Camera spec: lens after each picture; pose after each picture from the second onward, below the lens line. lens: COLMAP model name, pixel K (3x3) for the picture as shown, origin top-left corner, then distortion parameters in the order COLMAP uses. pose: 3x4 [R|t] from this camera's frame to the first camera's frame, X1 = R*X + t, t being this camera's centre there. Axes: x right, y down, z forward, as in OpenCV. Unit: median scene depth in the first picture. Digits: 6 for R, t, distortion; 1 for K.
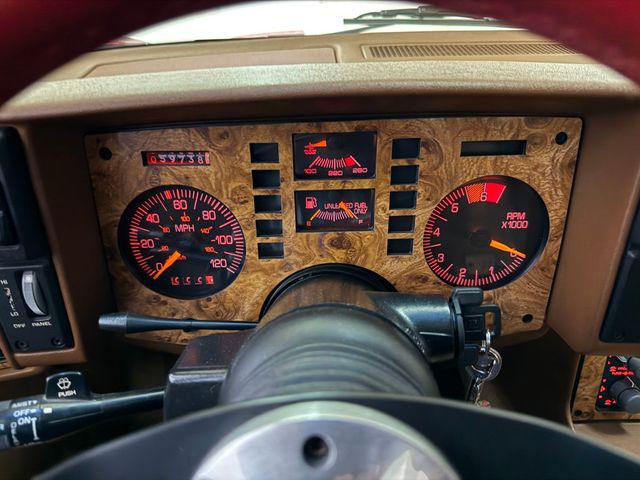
lens RADIAL K [[454.9, 0, 318.6], [0, 454.9, 243.2], [0, 0, 1]] dist [0.043875, -0.075171]
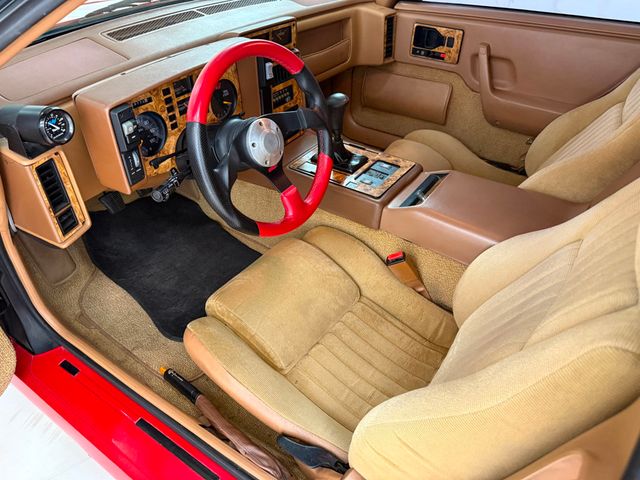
lens RADIAL K [[454.9, 0, 318.6], [0, 454.9, 243.2], [0, 0, 1]] dist [0.043875, -0.075171]
pose [[0.567435, -0.496632, 0.656791, -1.811679], [0.350216, 0.867459, 0.353359, -0.041852], [-0.745229, 0.029510, 0.666155, -1.543540]]
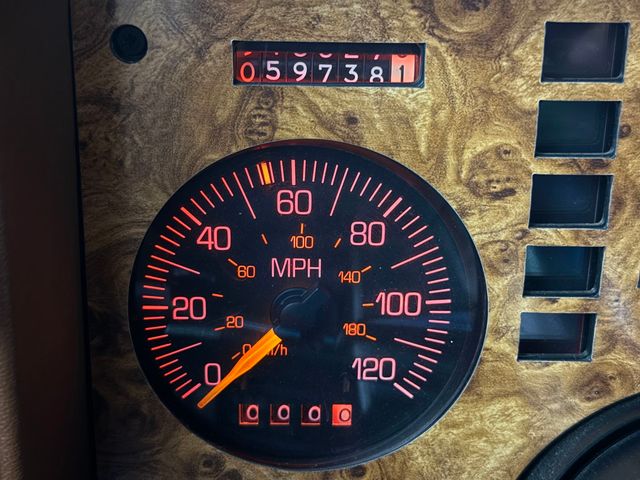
lens RADIAL K [[931.5, 0, 308.1], [0, 931.5, 239.8], [0, 0, 1]] dist [0.142395, 0.027840]
pose [[0.999577, 0.028049, -0.007722, -0.286711], [-0.028719, 0.993750, -0.107871, 0.025531], [0.004649, 0.108047, 0.994135, 0.264350]]
